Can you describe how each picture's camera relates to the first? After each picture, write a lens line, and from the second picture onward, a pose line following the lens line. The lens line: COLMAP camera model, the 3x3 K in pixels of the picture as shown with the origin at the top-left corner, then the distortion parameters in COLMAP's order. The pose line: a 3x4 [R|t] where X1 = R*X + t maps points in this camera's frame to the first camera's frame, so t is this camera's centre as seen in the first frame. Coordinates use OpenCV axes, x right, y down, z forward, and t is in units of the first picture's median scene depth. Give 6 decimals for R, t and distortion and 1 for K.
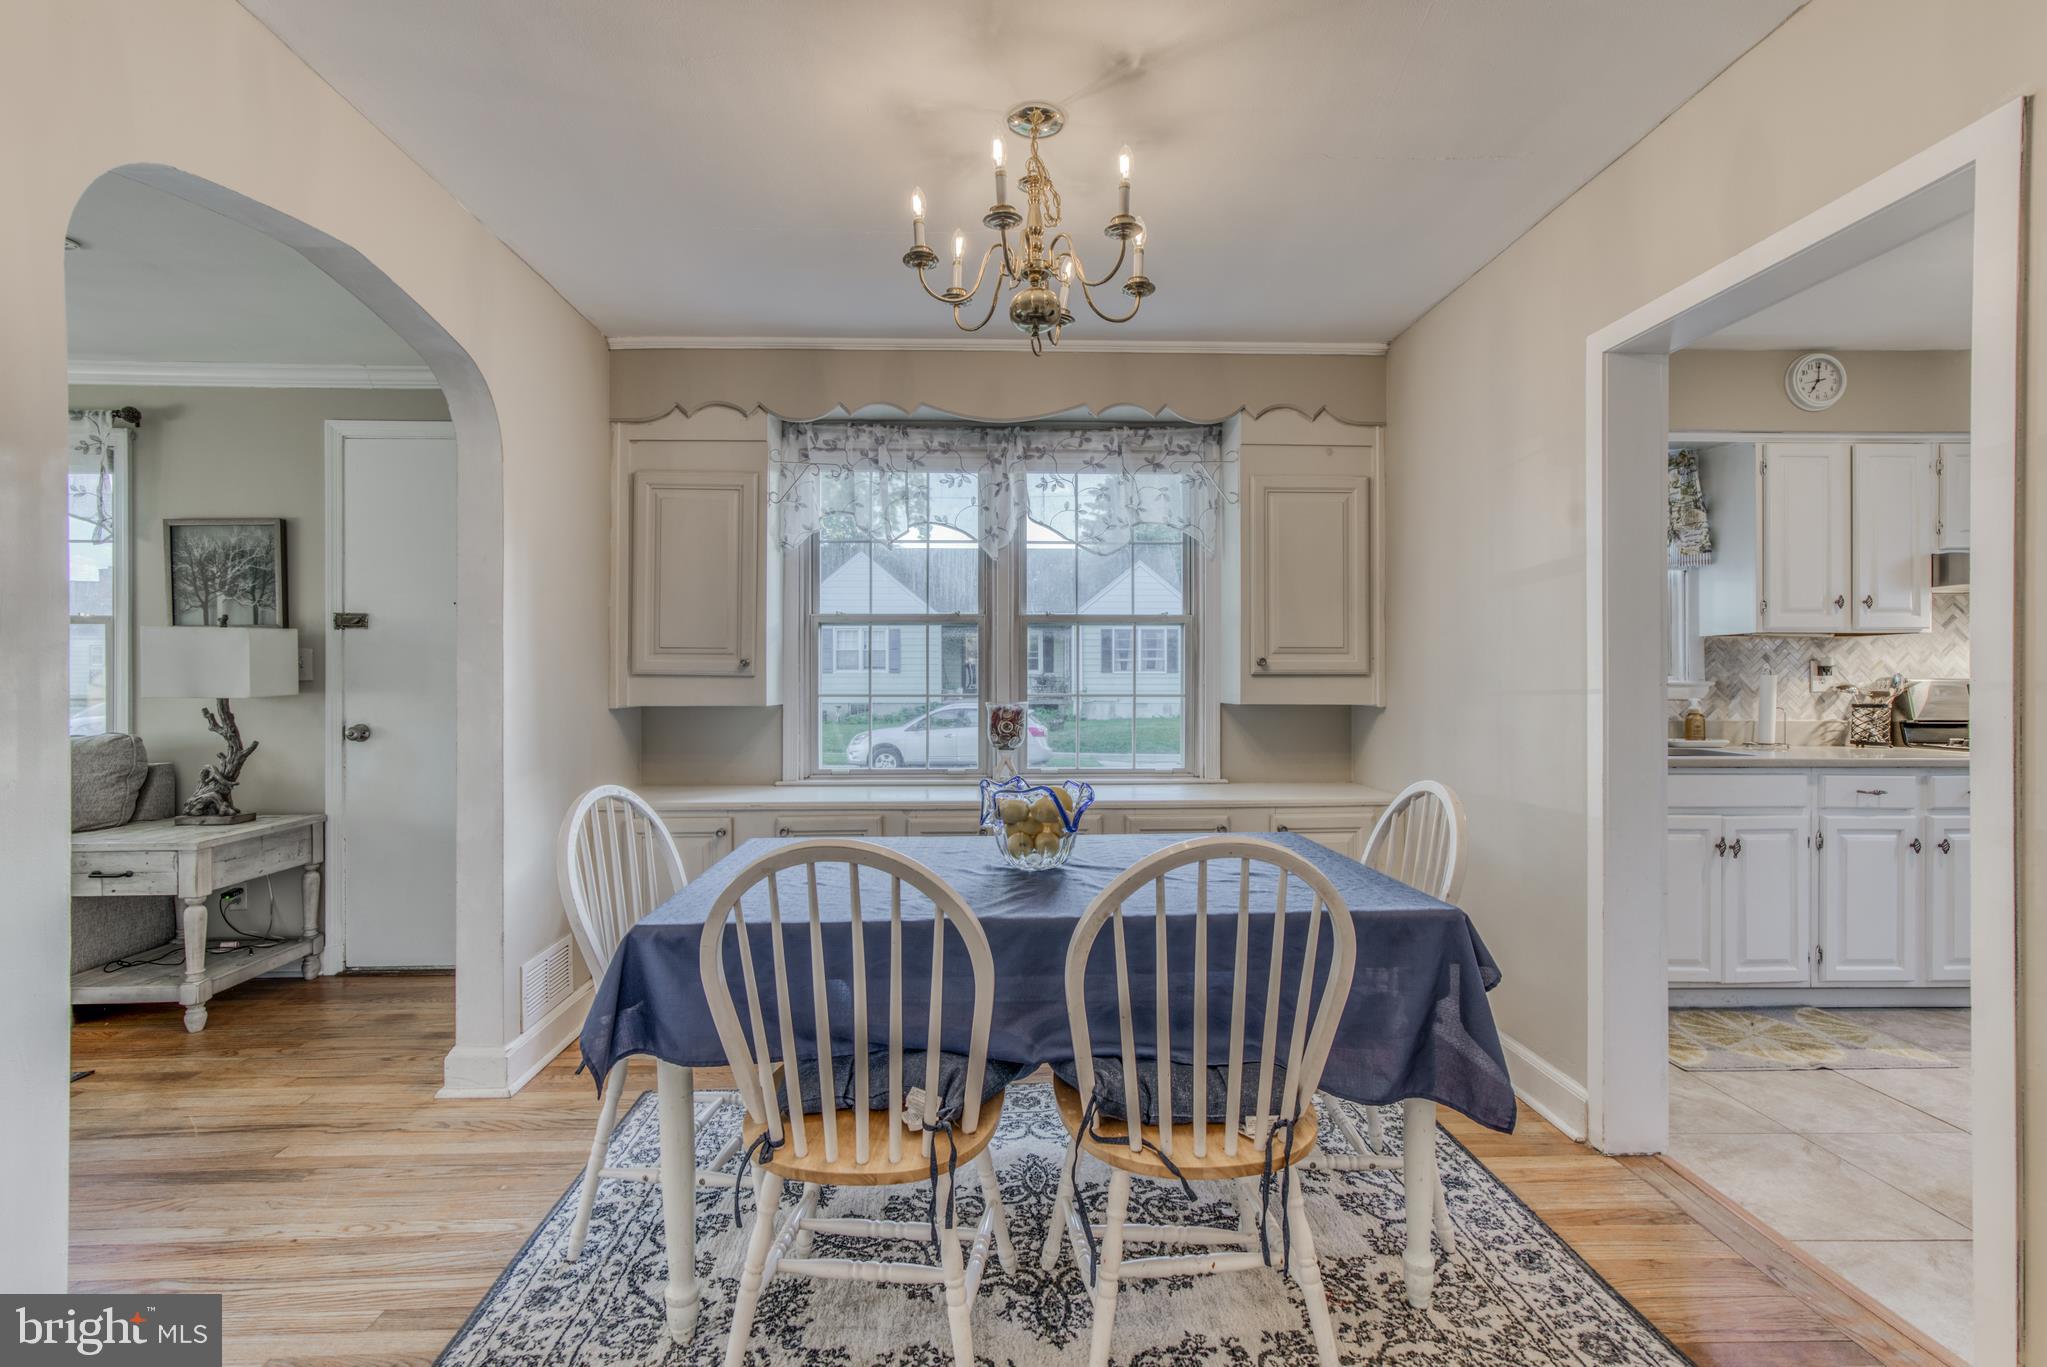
lens RADIAL K [[929.2, 0, 1003.6], [0, 929.2, 681.0], [0, 0, 1]] dist [-0.014896, 0.012900]
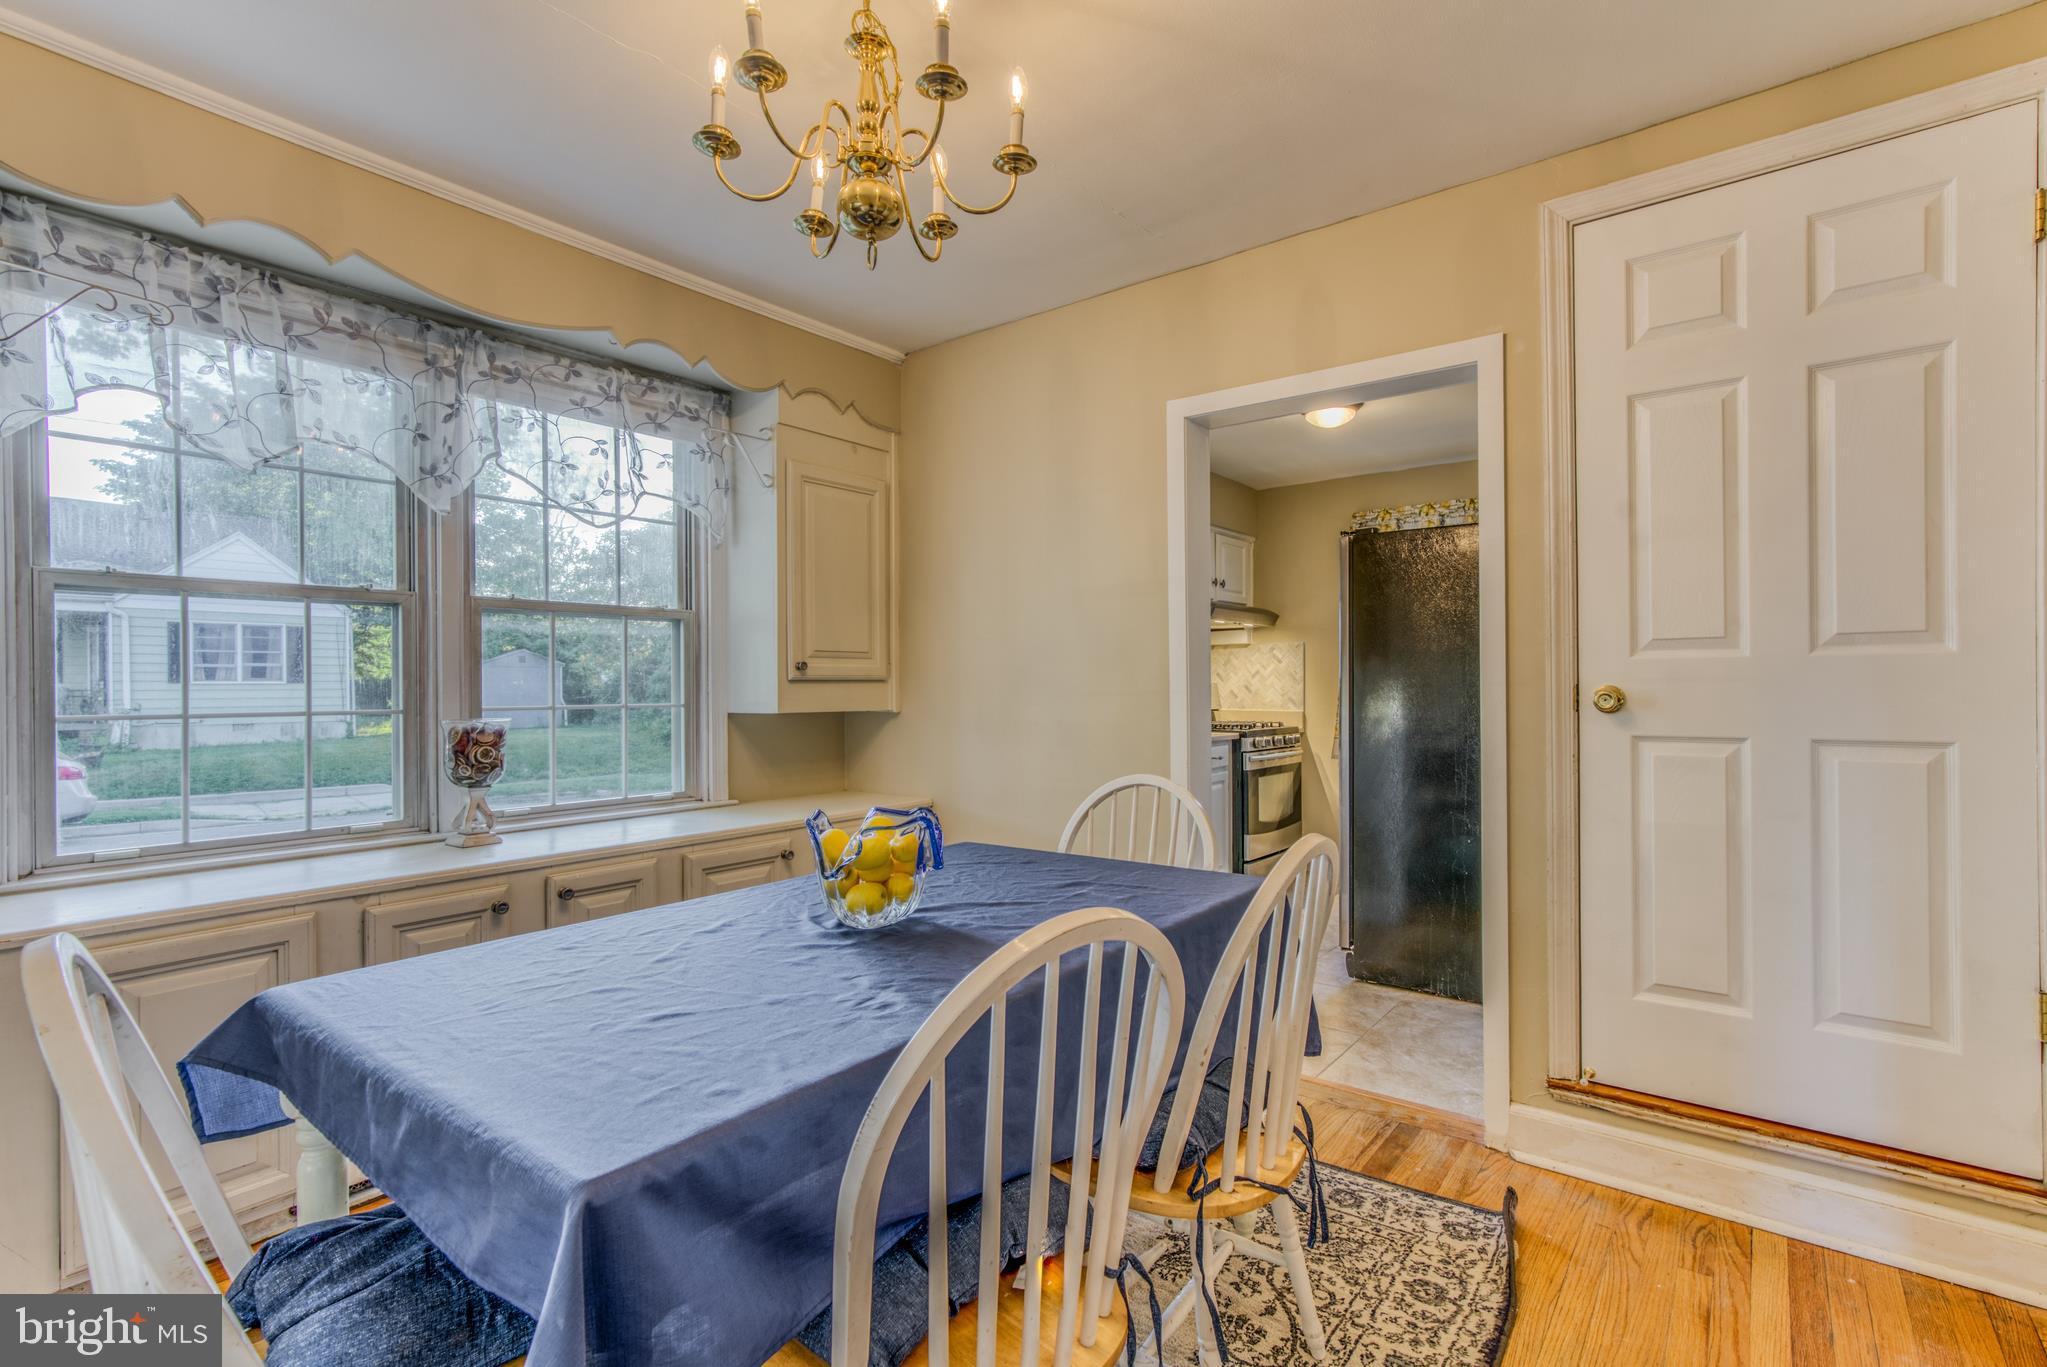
lens RADIAL K [[929.2, 0, 1044.3], [0, 929.2, 689.2], [0, 0, 1]] dist [-0.014896, 0.012900]
pose [[0.638055, -0.007740, 0.769952, -0.254739], [0.009188, 0.999955, 0.002438, 0.001890], [-0.769936, 0.005519, 0.638098, 0.220413]]
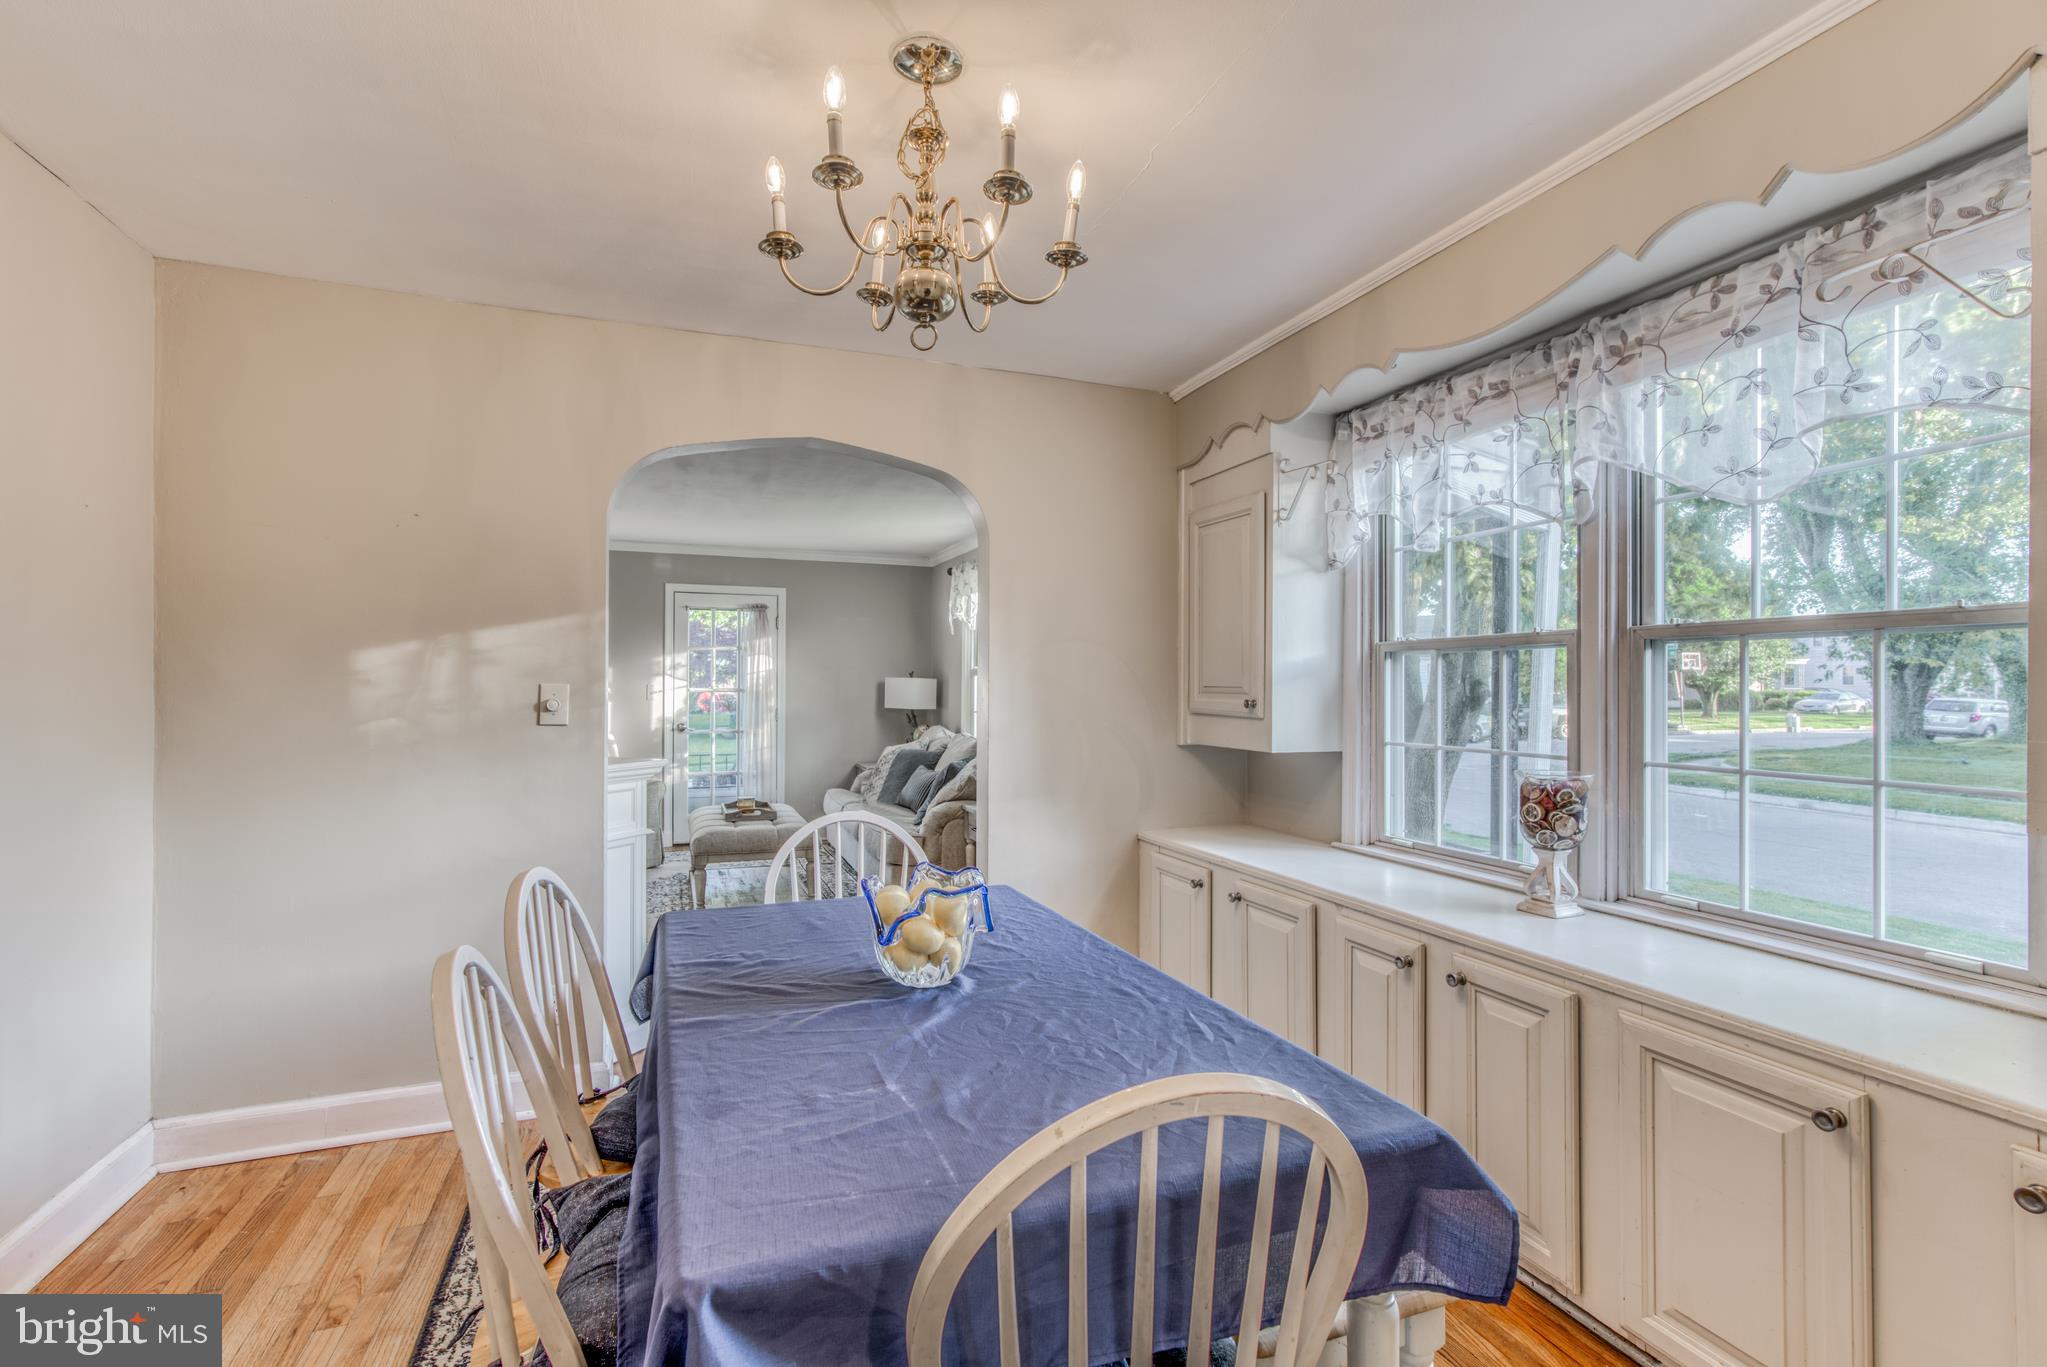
lens RADIAL K [[929.2, 0, 1007.6], [0, 929.2, 684.8], [0, 0, 1]] dist [-0.014896, 0.012900]
pose [[0.310976, -0.001496, -0.950417, 0.467138], [-0.008057, 0.999959, -0.004211, -0.029593], [0.950384, 0.008967, 0.310951, 0.452296]]
